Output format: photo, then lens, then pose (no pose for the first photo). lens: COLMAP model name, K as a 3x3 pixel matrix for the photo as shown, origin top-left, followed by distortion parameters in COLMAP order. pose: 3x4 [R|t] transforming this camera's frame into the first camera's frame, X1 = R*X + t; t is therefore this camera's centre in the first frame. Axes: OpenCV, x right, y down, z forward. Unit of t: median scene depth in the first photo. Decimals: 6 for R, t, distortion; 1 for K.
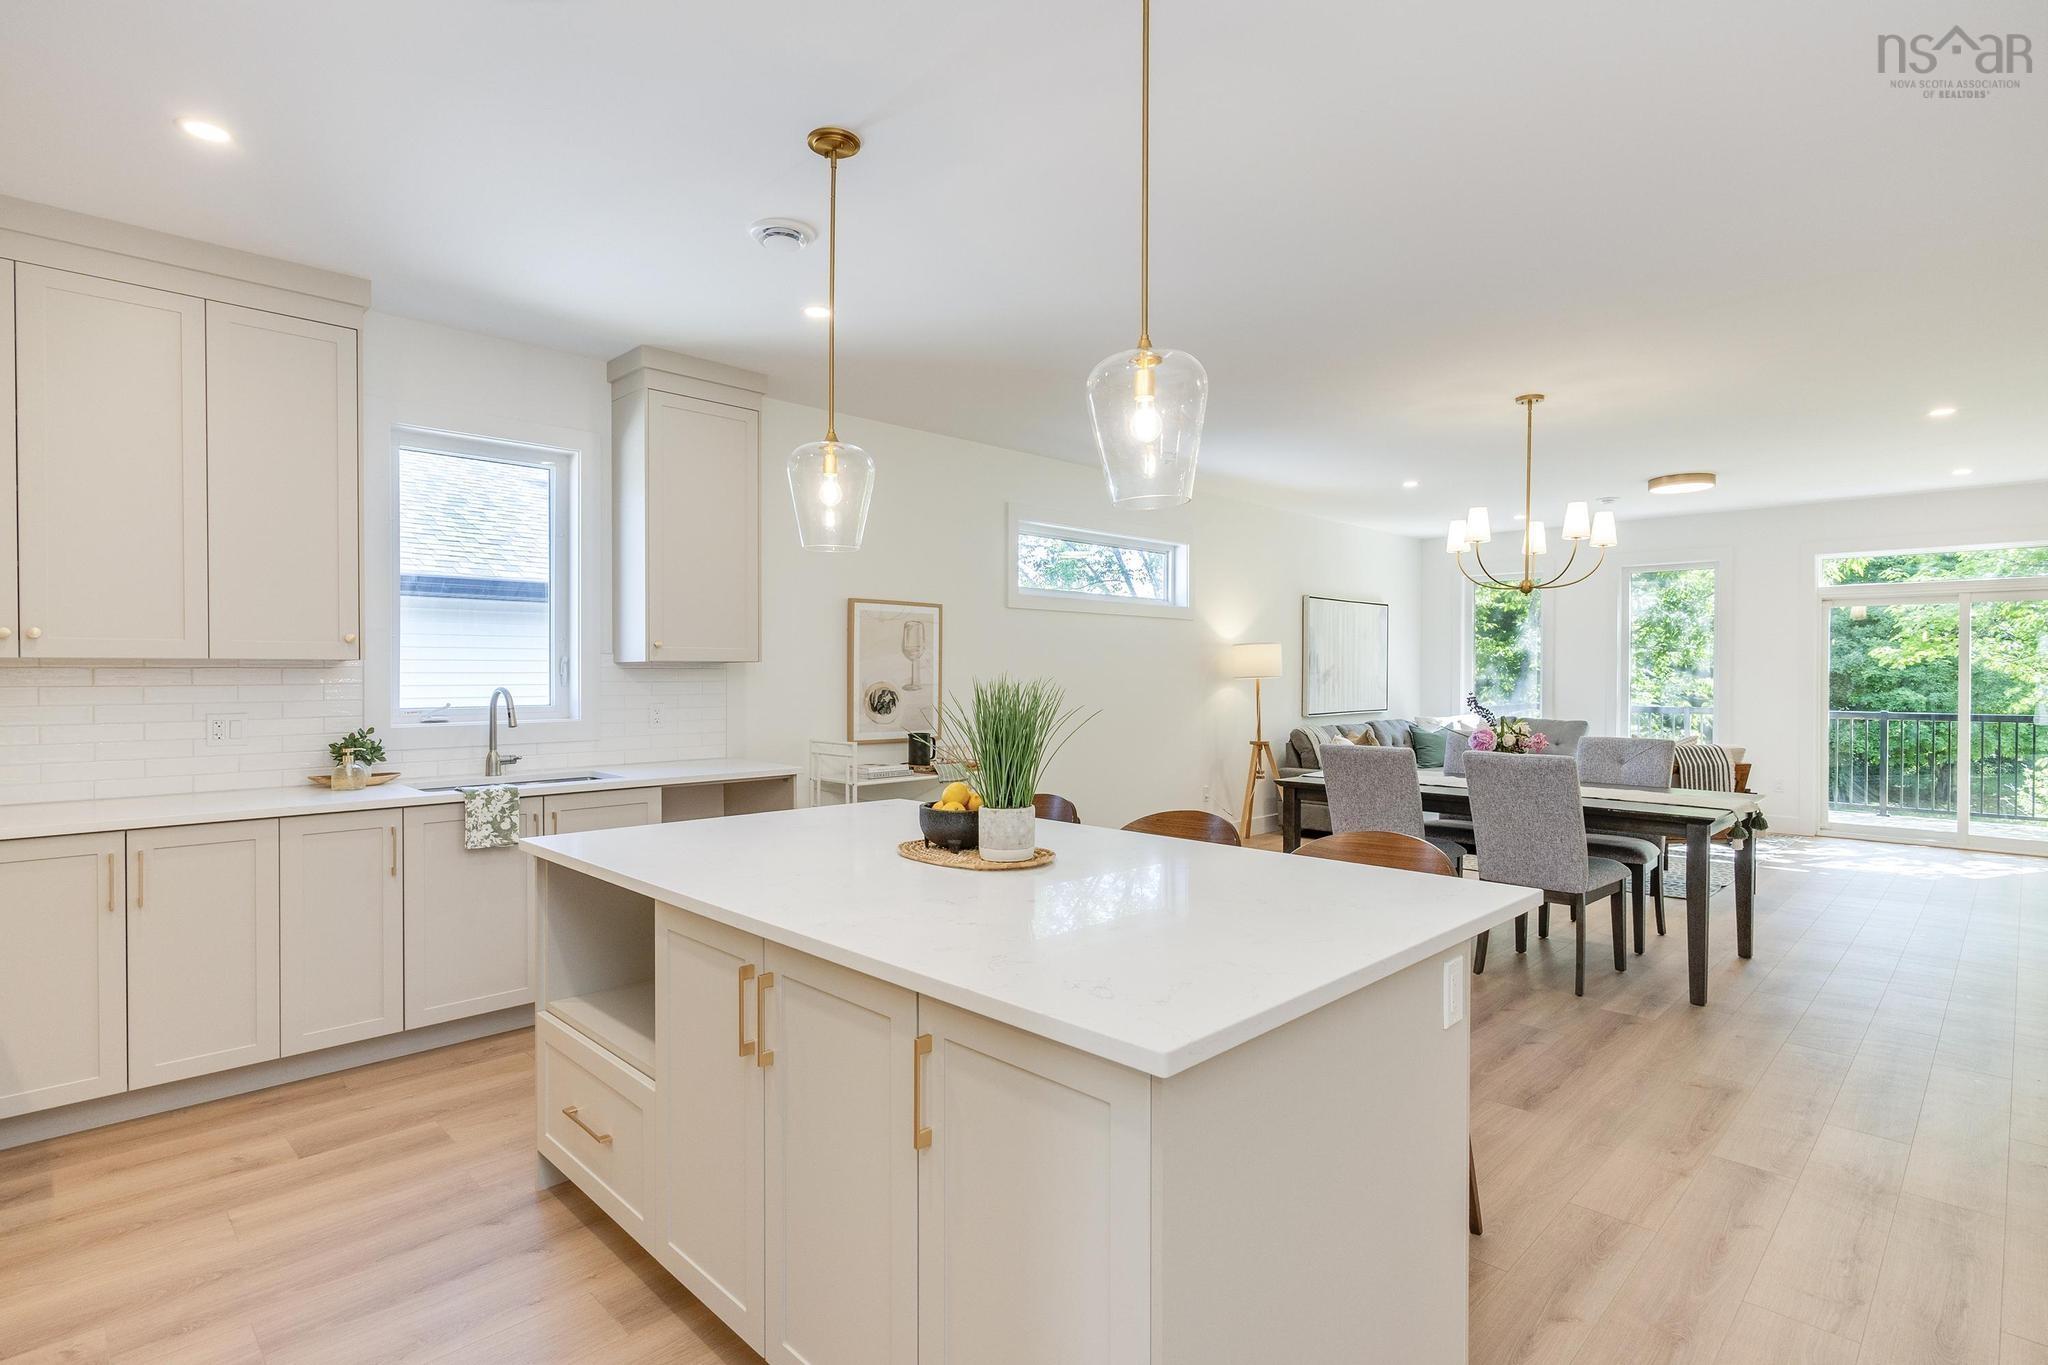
lens RADIAL K [[1013.5, 0, 1022.3], [0, 1013.5, 674.5], [0, 0, 1]] dist [-0.002705, 0.001113]
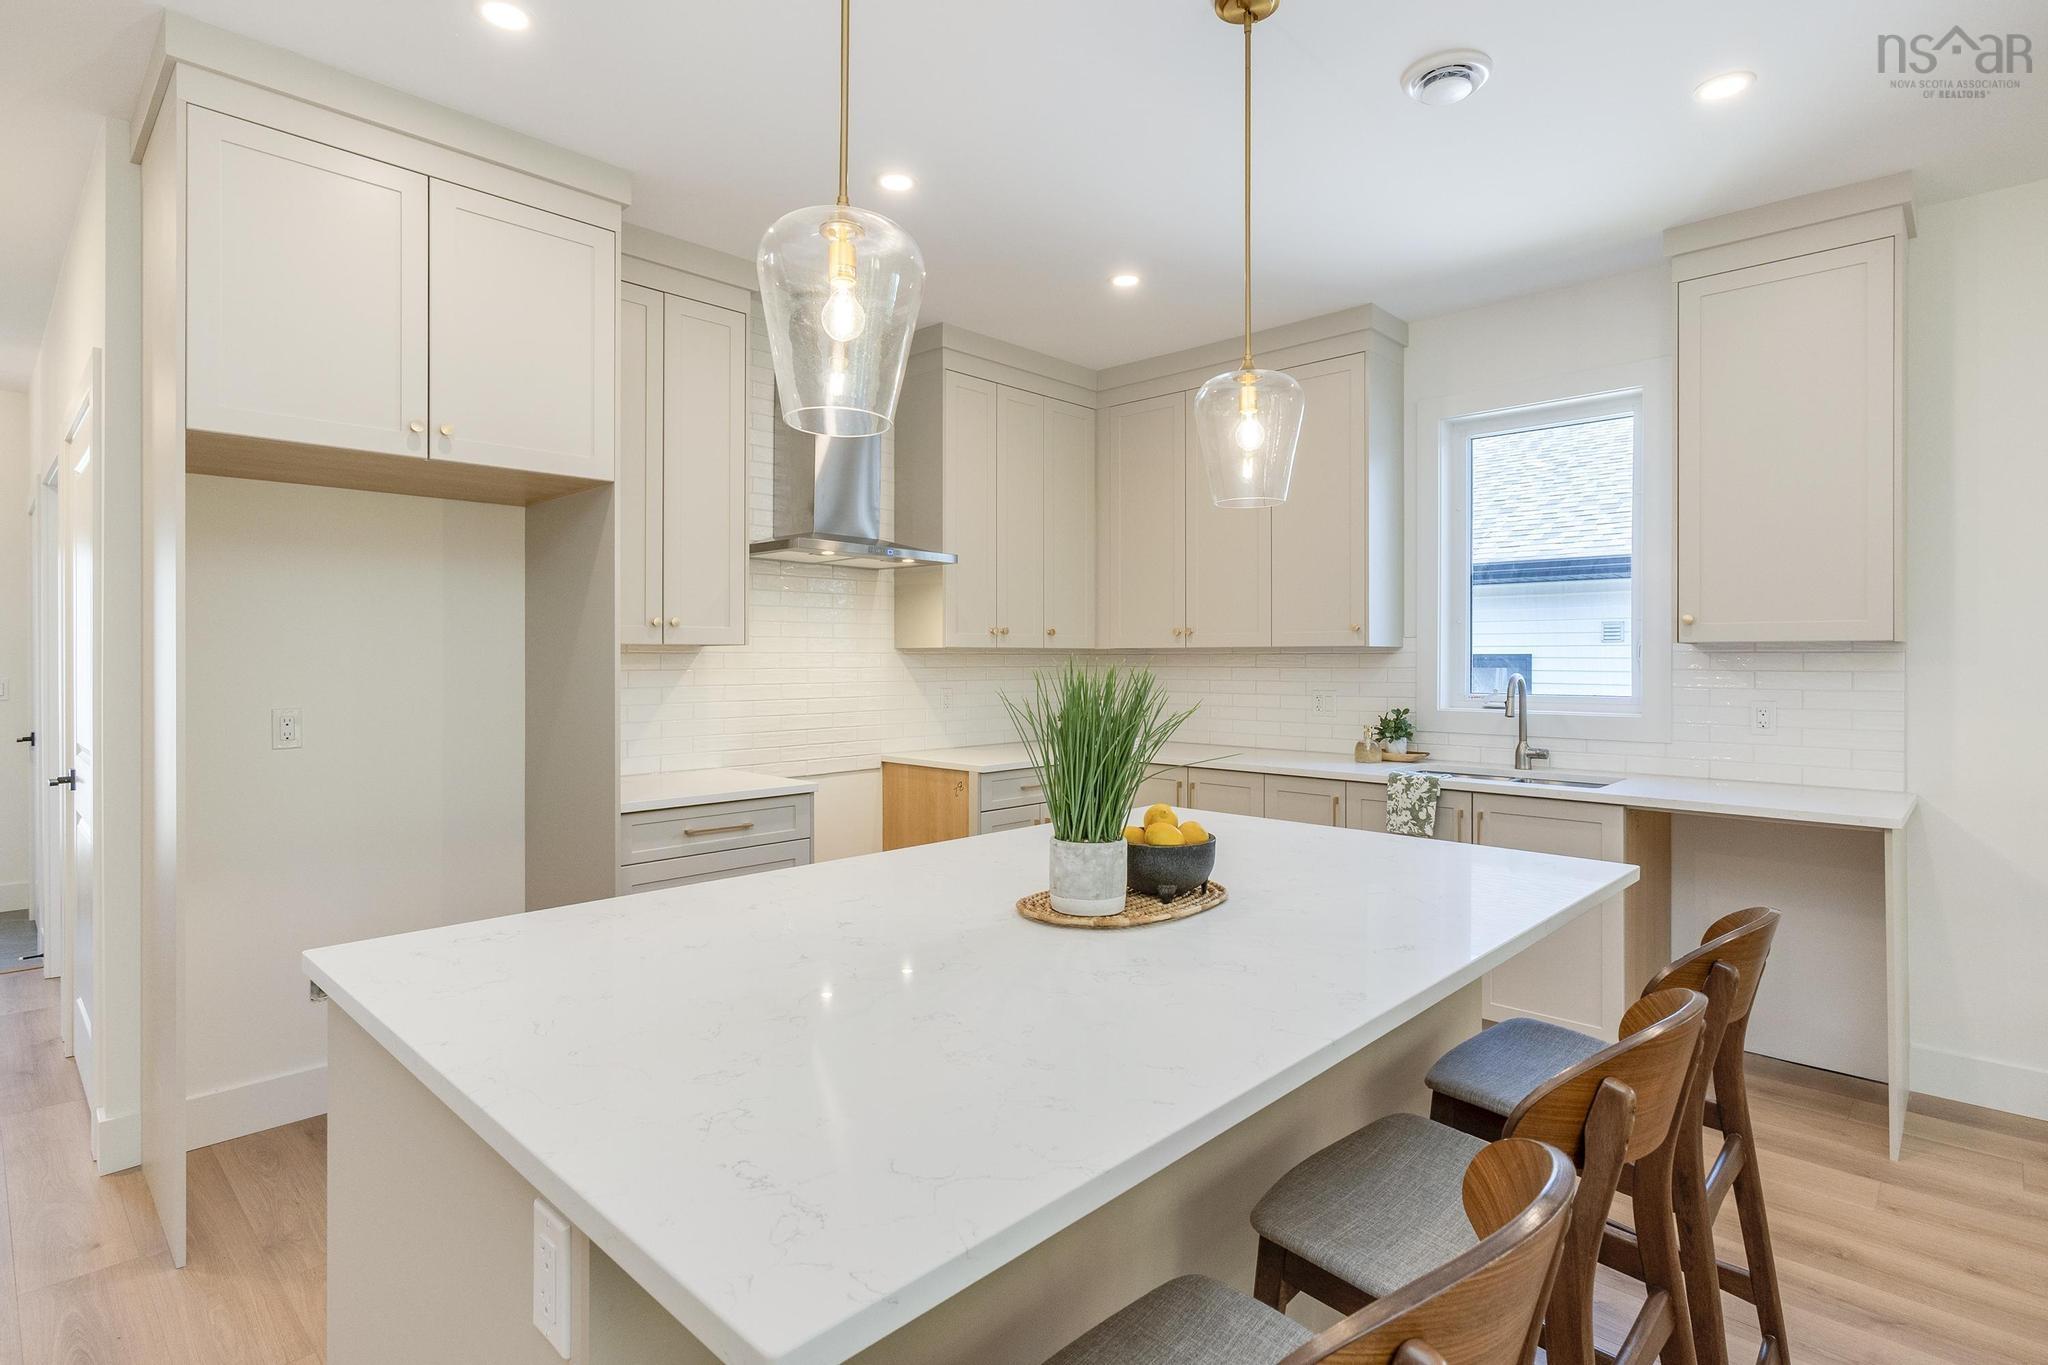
lens RADIAL K [[1022.9, 0, 1016.2], [0, 1022.9, 655.8], [0, 0, 1]] dist [0.003615, 0.000769]
pose [[0.021093, -0.000710, -0.999777, 0.458945], [-0.001994, 0.999998, -0.000752, -0.002073], [0.999776, 0.002009, 0.021092, 0.586941]]
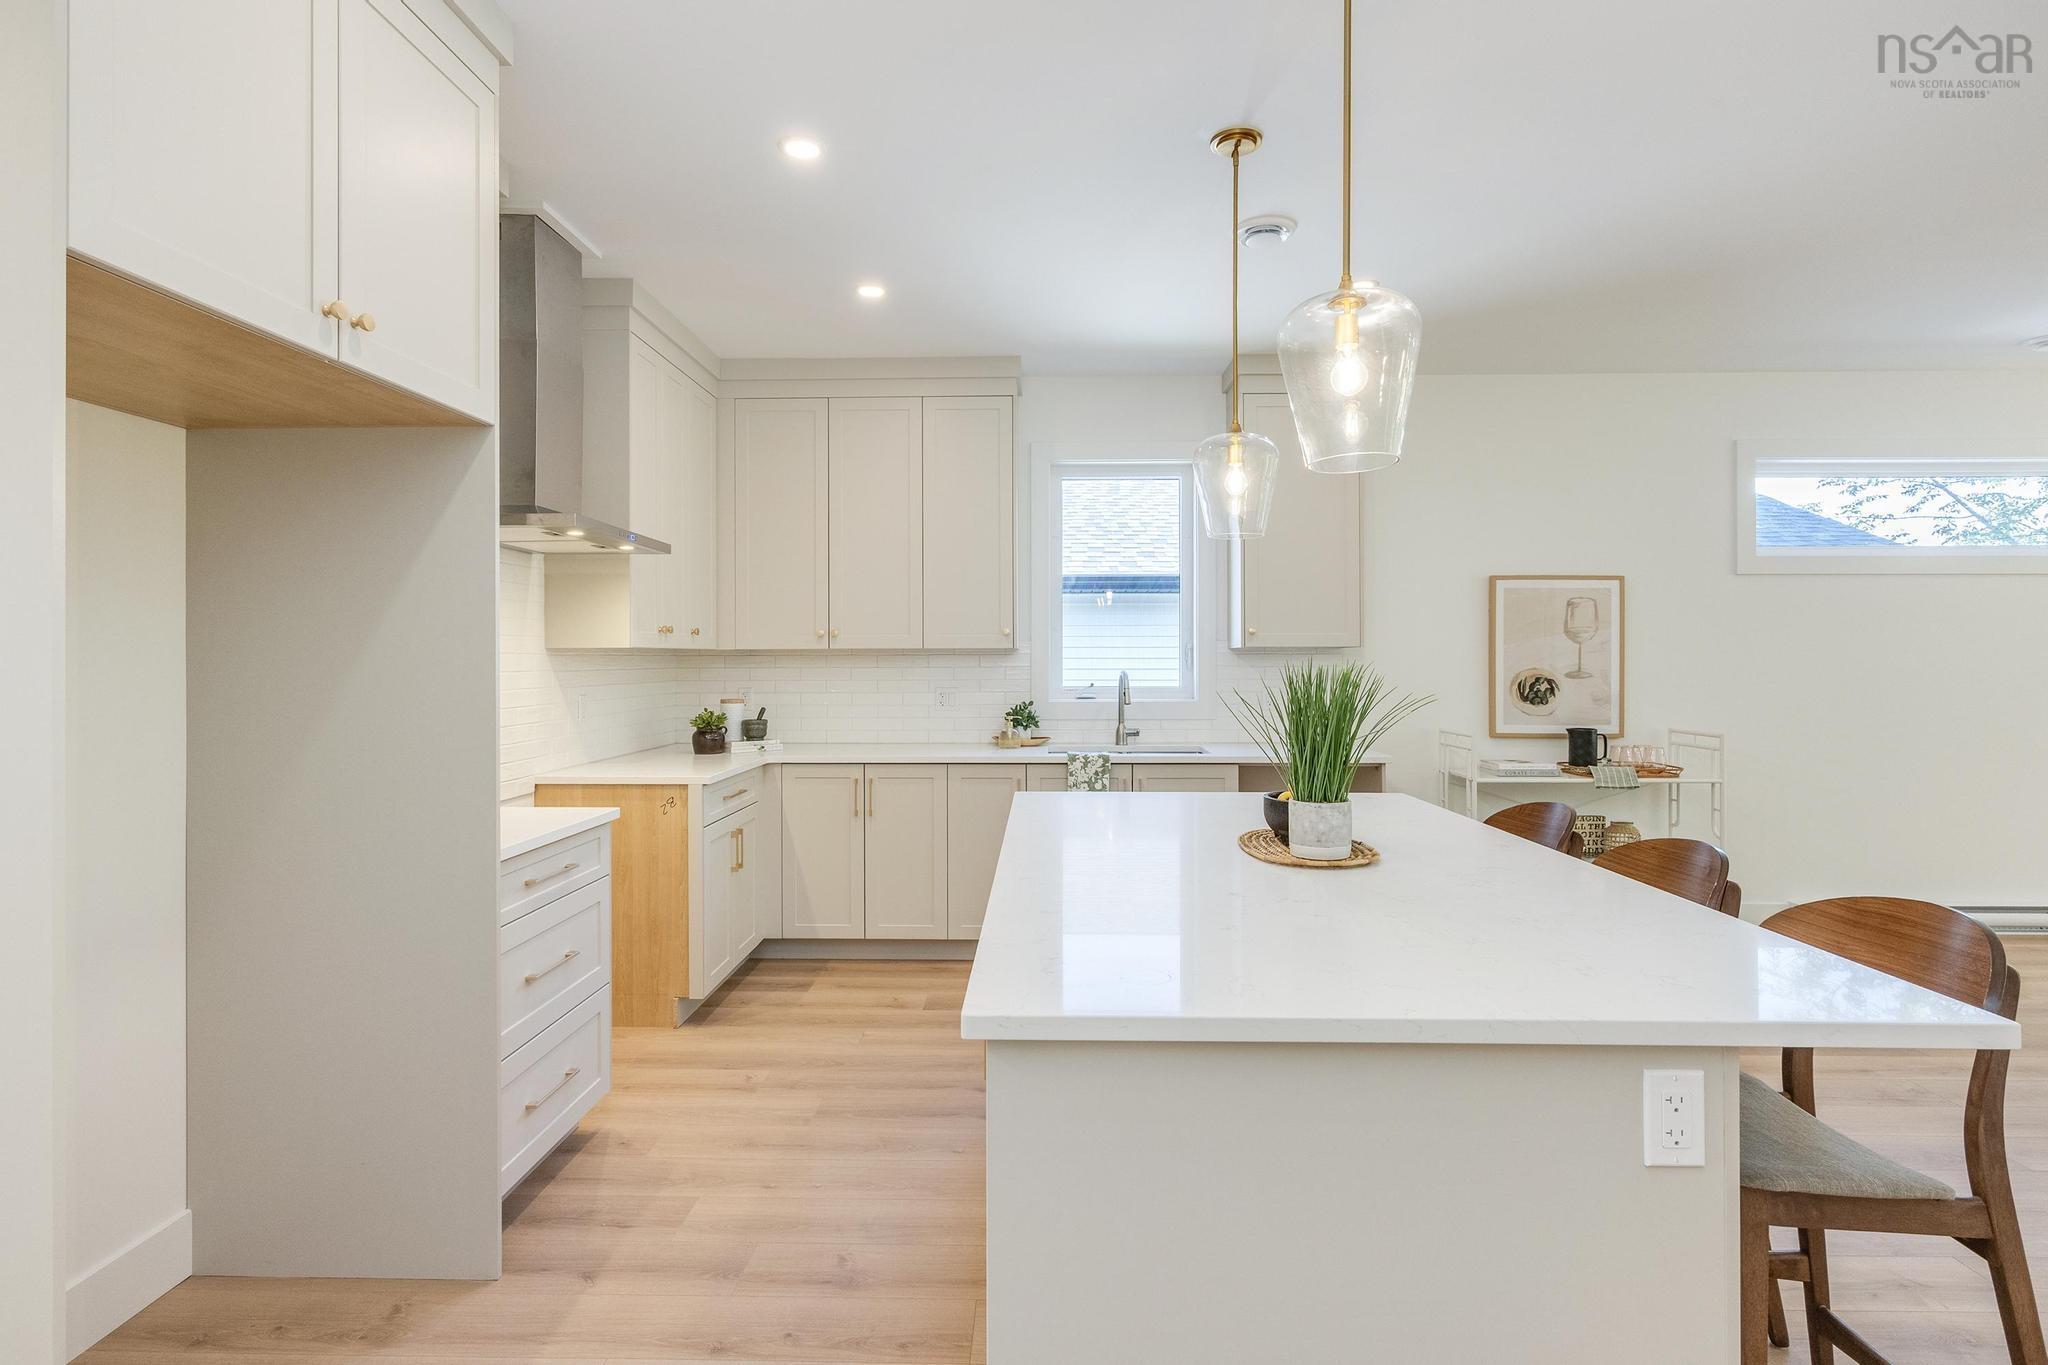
lens RADIAL K [[1028.1, 0, 1022.1], [0, 1028.1, 652.6], [0, 0, 1]] dist [-0.002098, 0.000218]
pose [[0.693885, -0.005106, -0.720067, 0.300851], [0.000079, 0.999975, -0.007014, 0.000106], [0.720086, 0.004810, 0.693869, 0.091202]]
